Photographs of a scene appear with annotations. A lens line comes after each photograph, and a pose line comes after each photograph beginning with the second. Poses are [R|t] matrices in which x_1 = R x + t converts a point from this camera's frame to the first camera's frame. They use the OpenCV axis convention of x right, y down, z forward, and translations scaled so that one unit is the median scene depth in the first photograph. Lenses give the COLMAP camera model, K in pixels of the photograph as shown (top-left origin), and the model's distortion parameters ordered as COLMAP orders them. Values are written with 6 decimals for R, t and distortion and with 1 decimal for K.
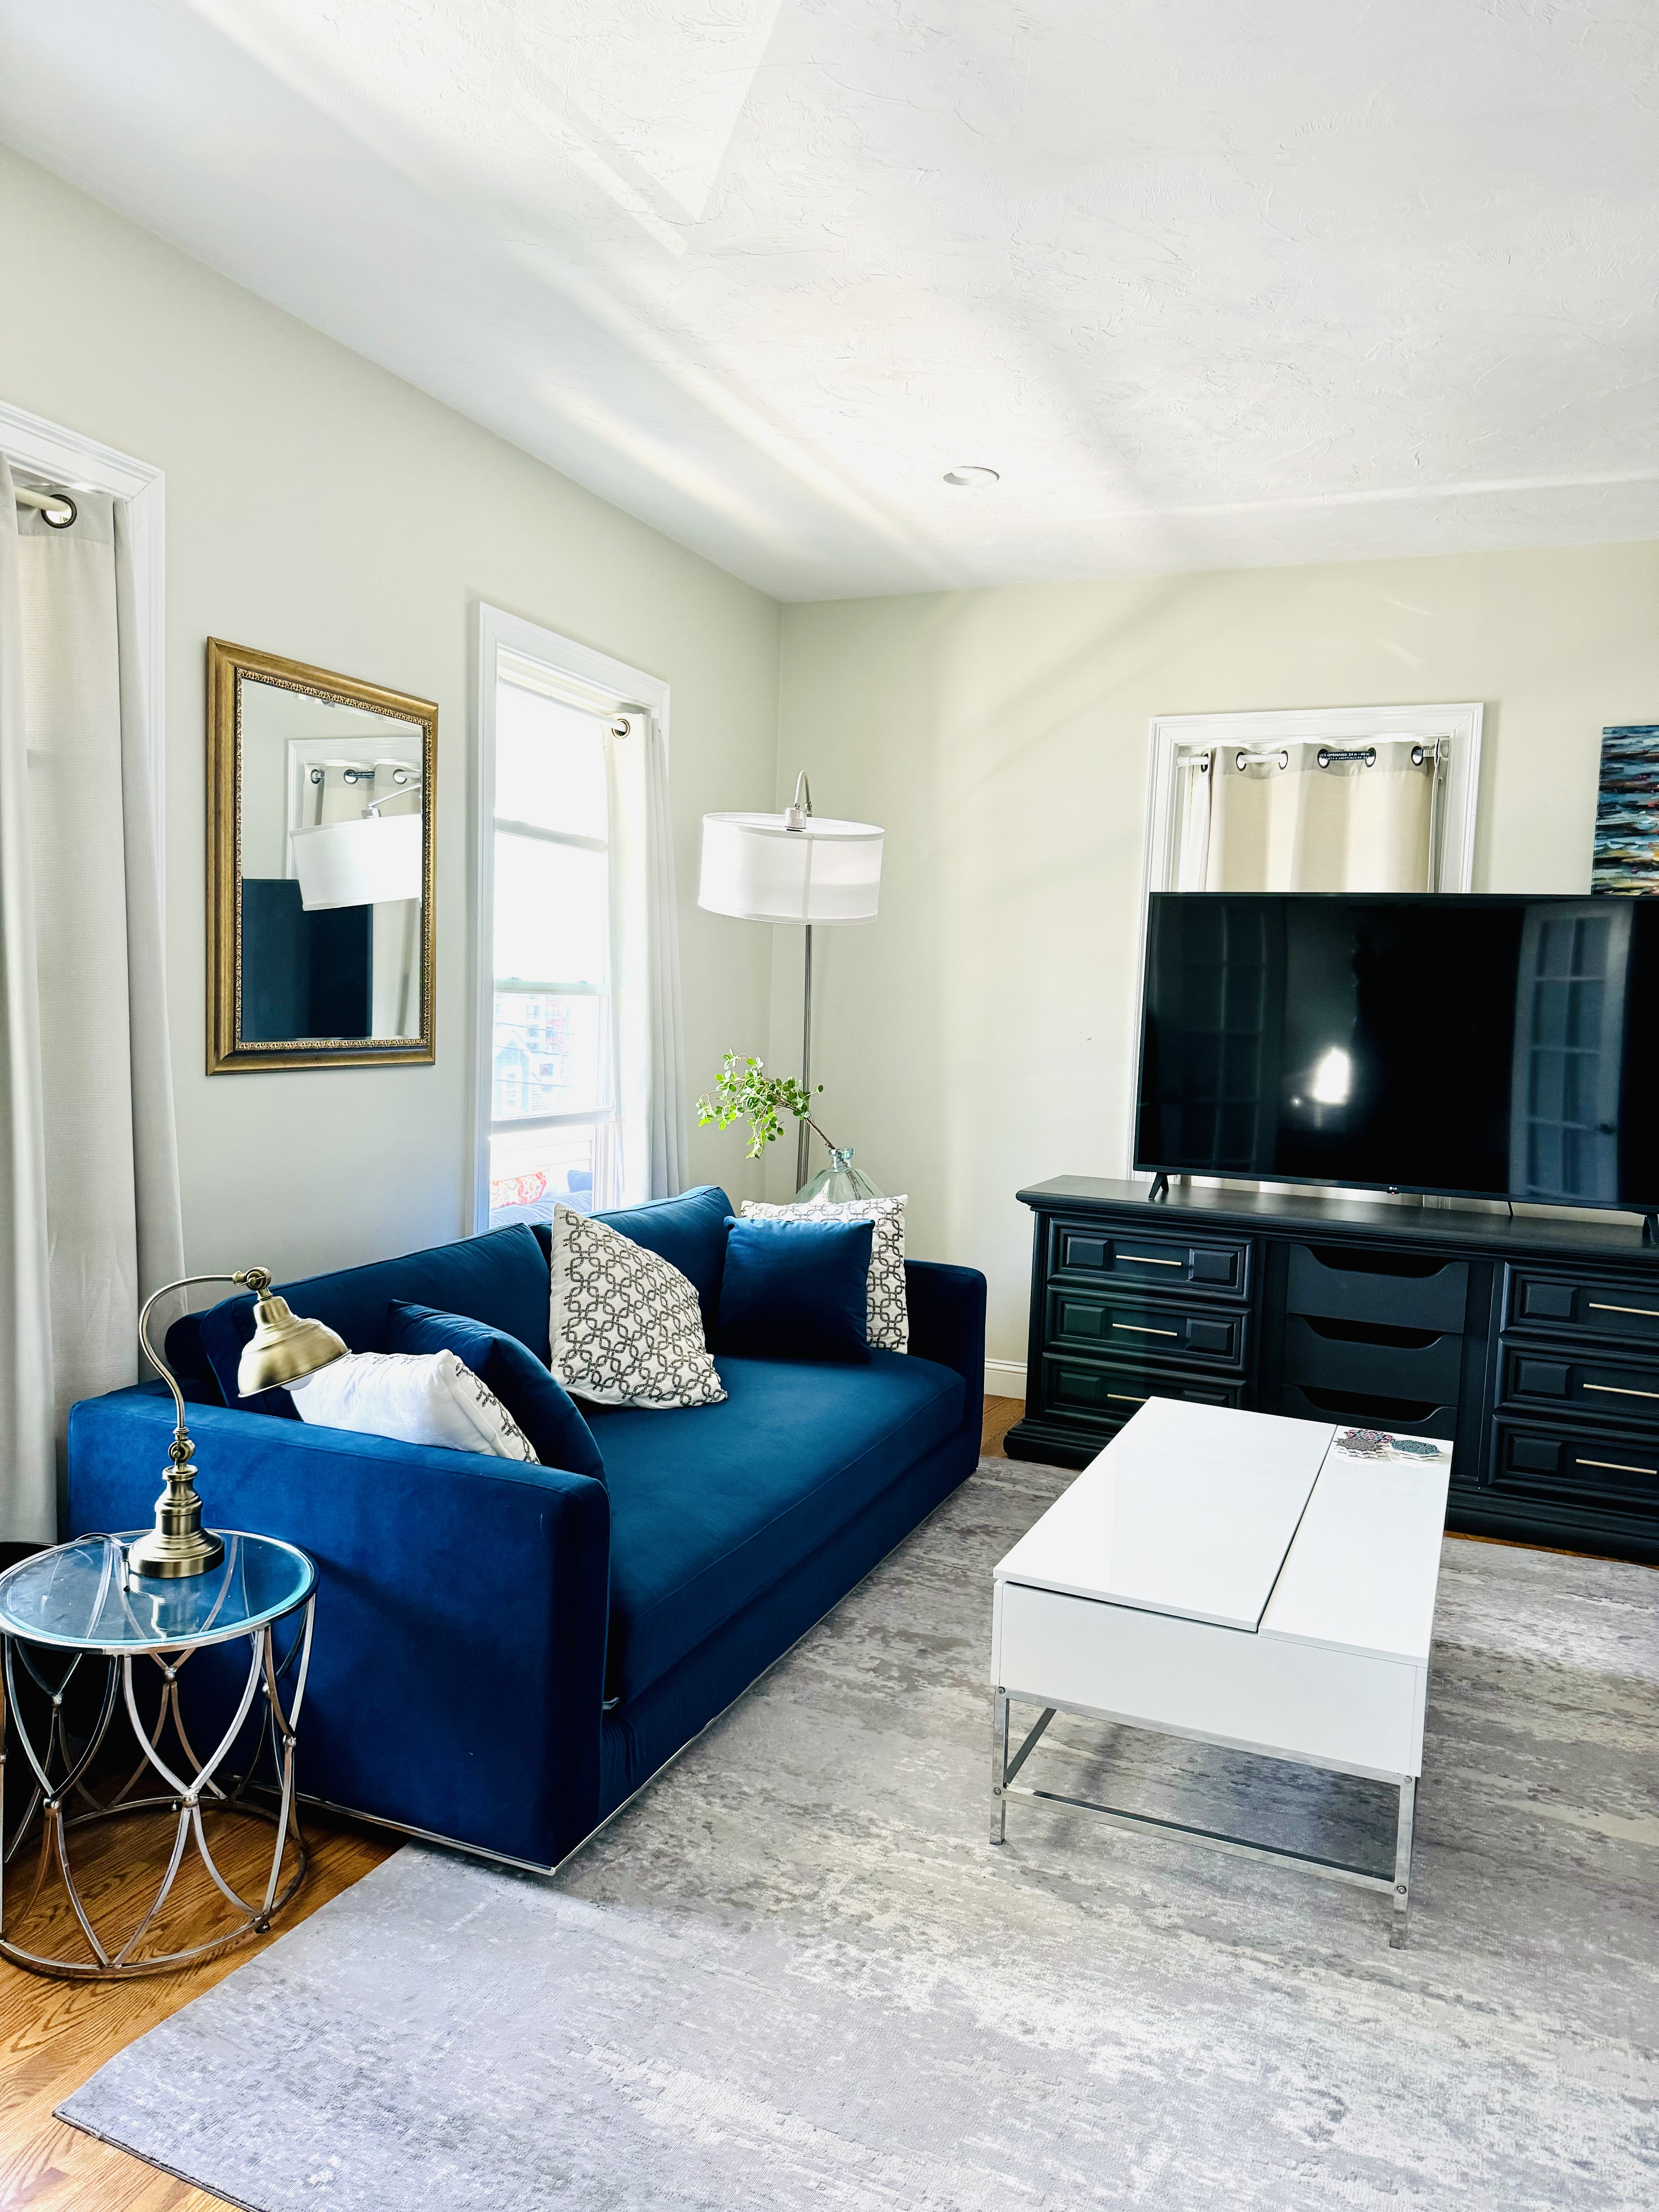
lens RADIAL K [[1578.2, 0, 829.5], [0, 1578.2, 1106.0], [0, 0, 1]] dist [0.106108, -0.148955]
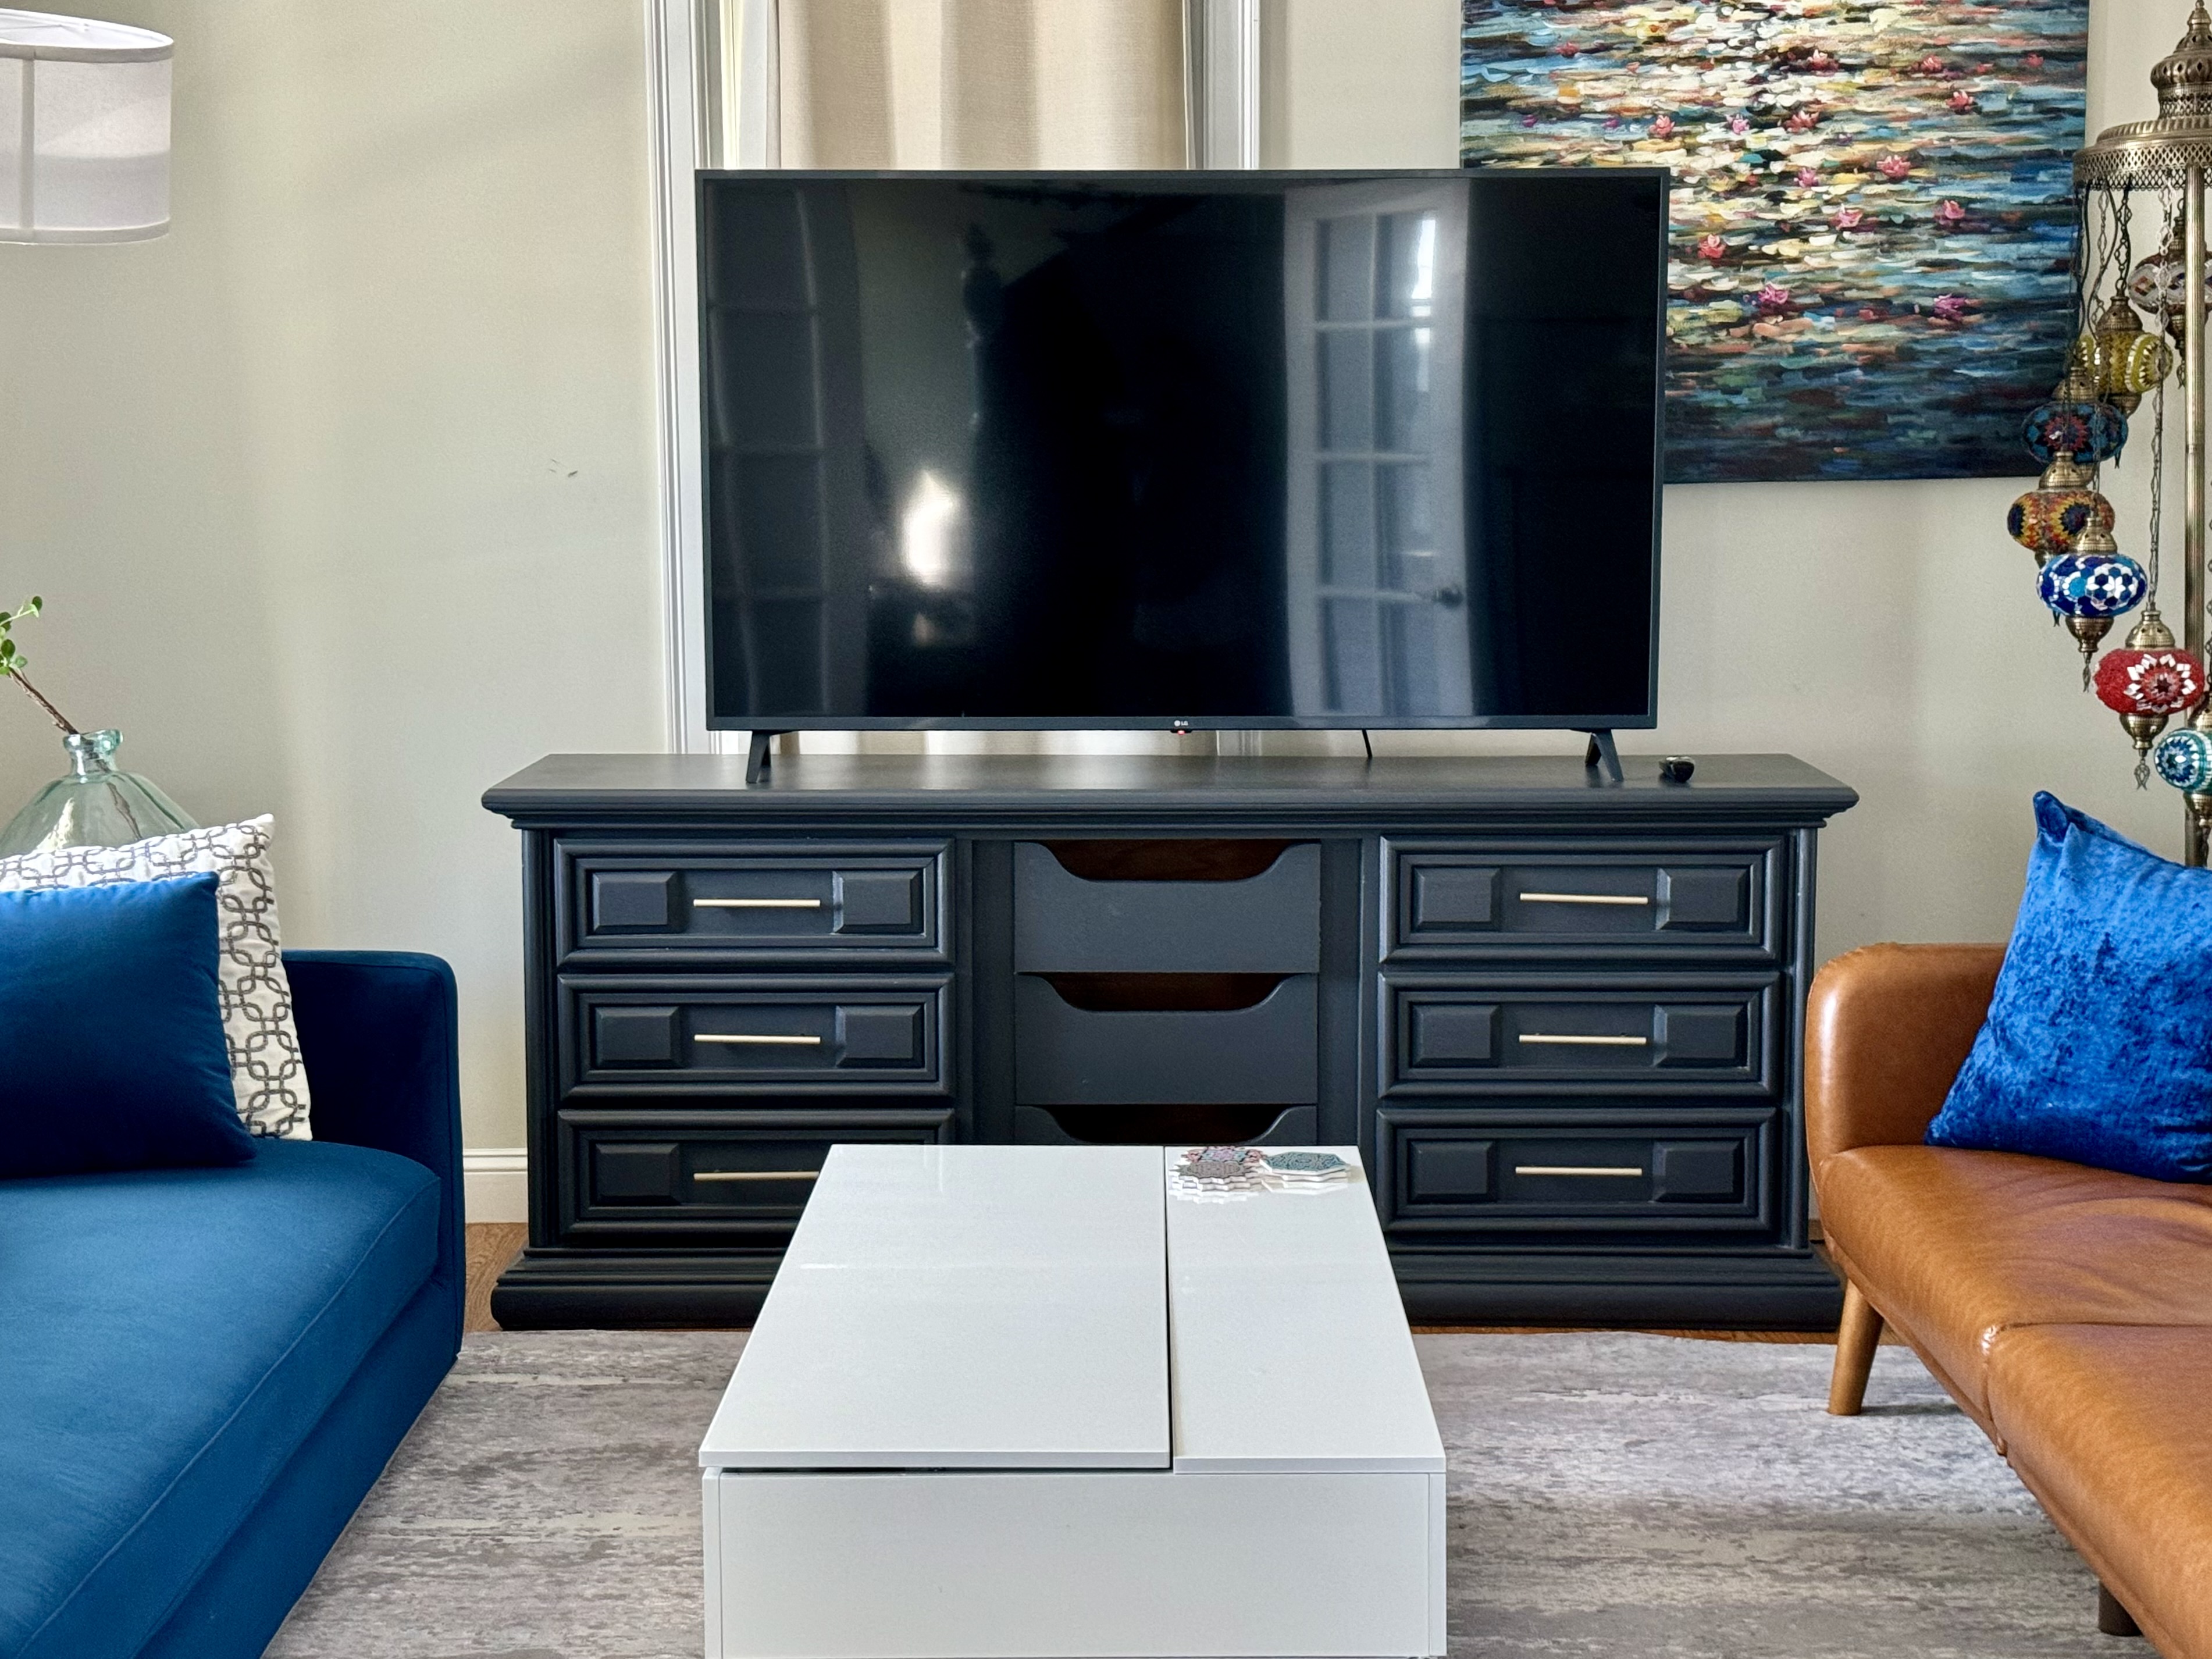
lens RADIAL K [[3644.7, 0, 1106.0], [0, 3644.7, 829.5], [0, 0, 1]] dist [0.401578, -2.460154]
pose [[0.916842, -0.088623, 0.389291, -0.158886], [0.068765, 0.995534, 0.064684, 0.005252], [-0.393285, -0.032535, 0.918841, -0.132943]]
